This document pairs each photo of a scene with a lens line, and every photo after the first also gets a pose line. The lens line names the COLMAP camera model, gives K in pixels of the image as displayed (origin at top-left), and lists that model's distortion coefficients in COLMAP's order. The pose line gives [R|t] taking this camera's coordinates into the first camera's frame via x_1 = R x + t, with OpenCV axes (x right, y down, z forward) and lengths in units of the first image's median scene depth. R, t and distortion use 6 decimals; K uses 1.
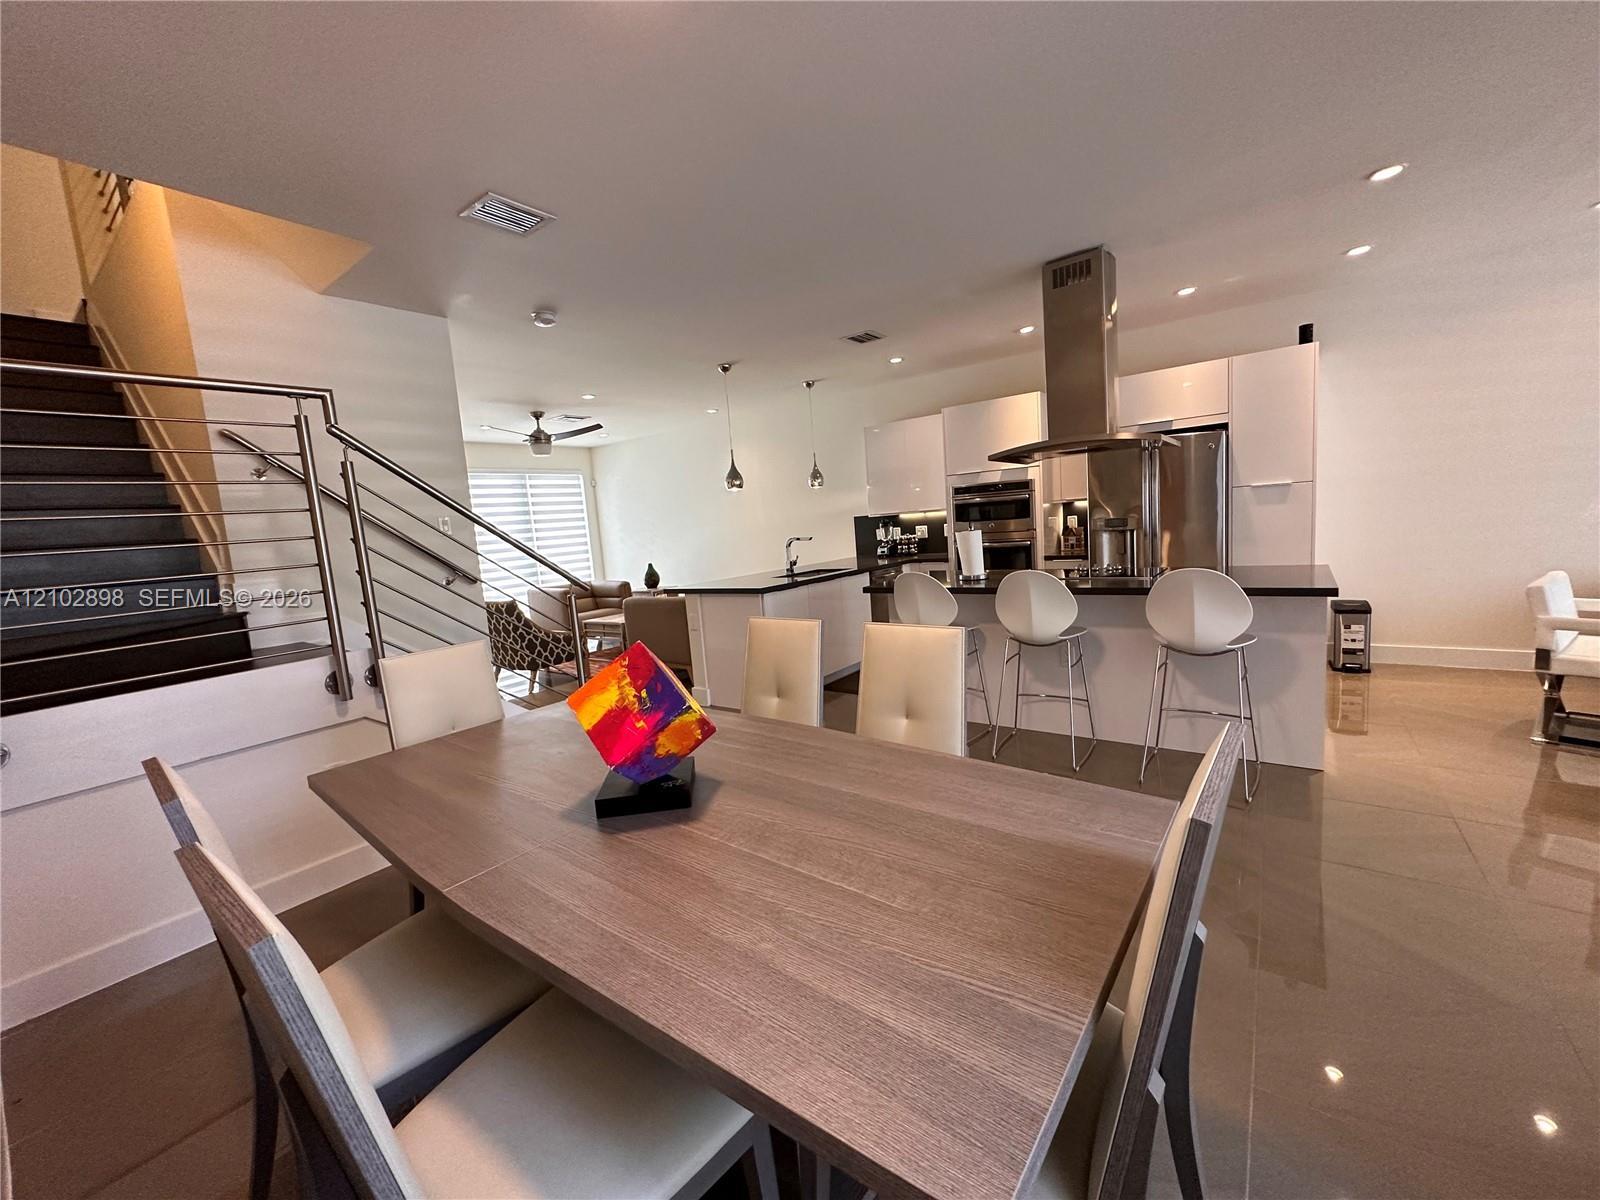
lens RADIAL K [[640.8, 0, 788.5], [0, 640.8, 599.9], [0, 0, 1]] dist [0.000431, -0.000302]
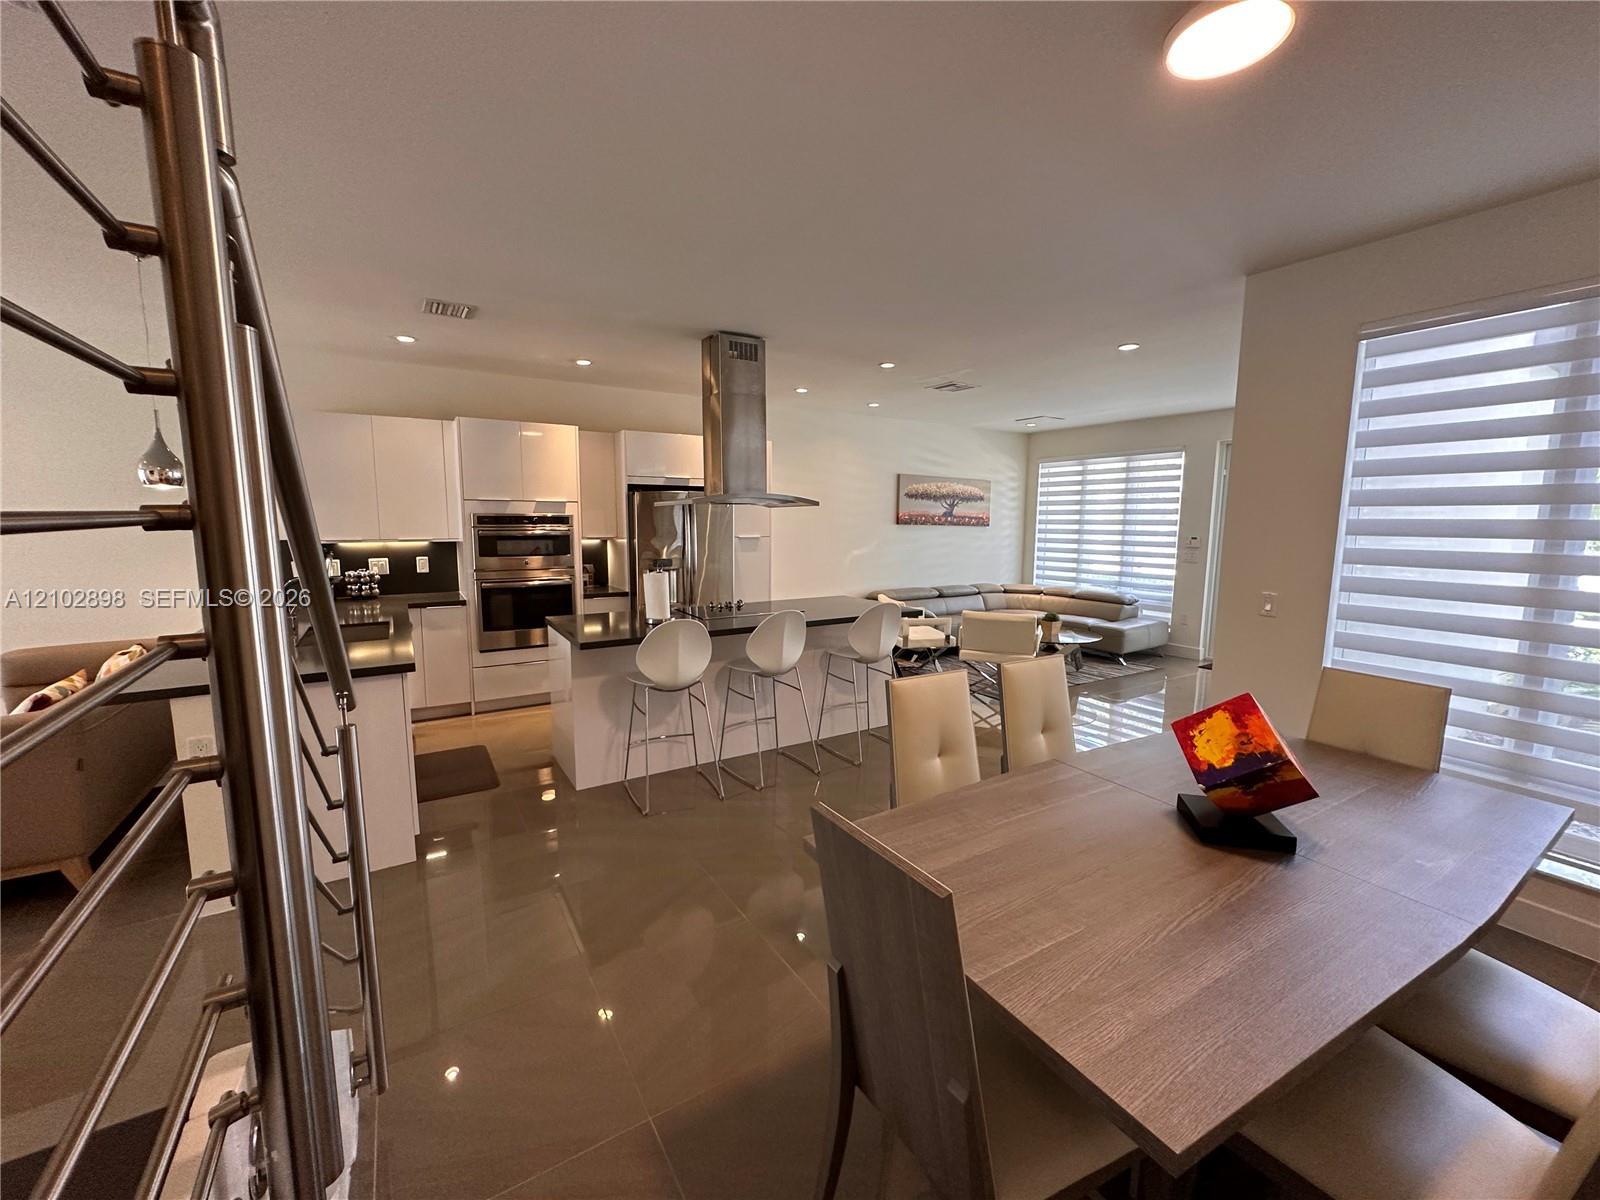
lens RADIAL K [[640.8, 0, 788.5], [0, 640.8, 599.9], [0, 0, 1]] dist [0.000431, -0.000302]
pose [[0.368626, -0.047677, 0.928354, -0.359305], [0.079244, 0.996660, 0.019719, -0.049720], [-0.926194, 0.066298, 0.371173, 0.315109]]
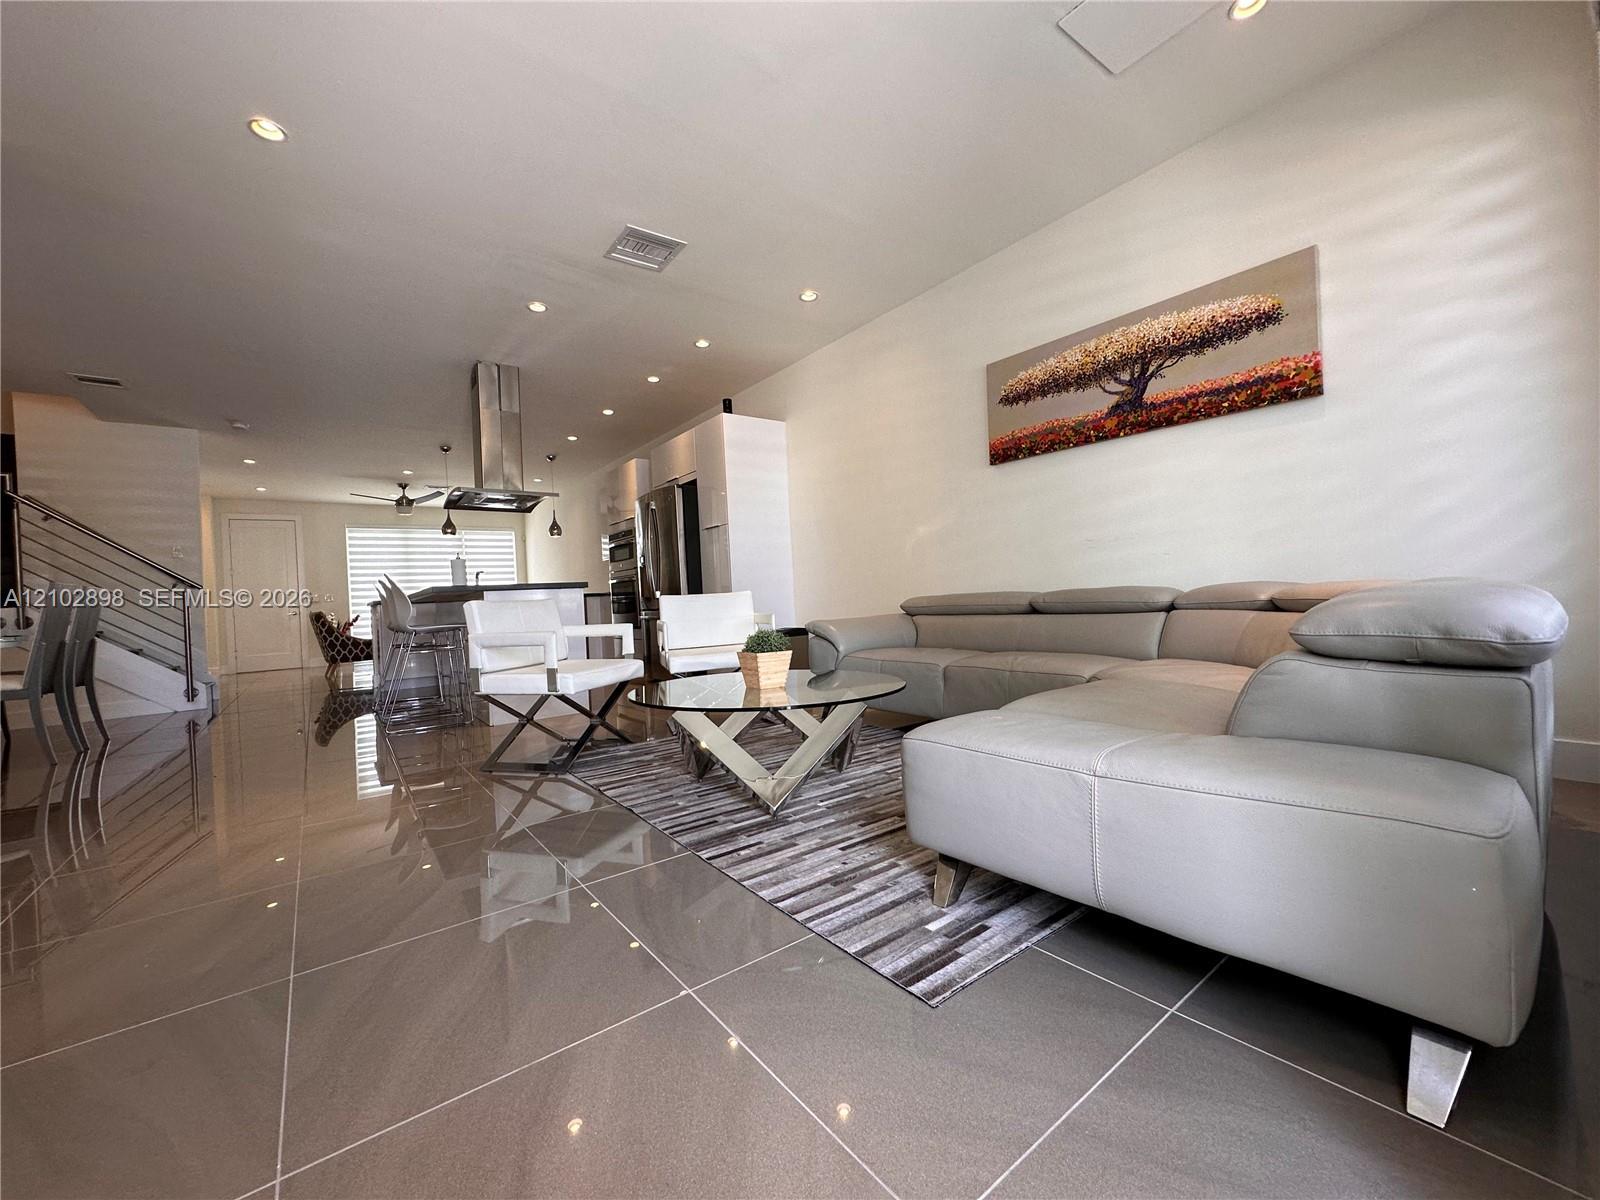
lens RADIAL K [[640.8, 0, 788.5], [0, 640.8, 599.9], [0, 0, 1]] dist [0.000431, -0.000302]
pose [[0.959693, 0.023860, -0.280034, 0.943974], [-0.050893, 0.994671, -0.089663, 0.046072], [0.276402, 0.100301, 0.955794, -0.083876]]
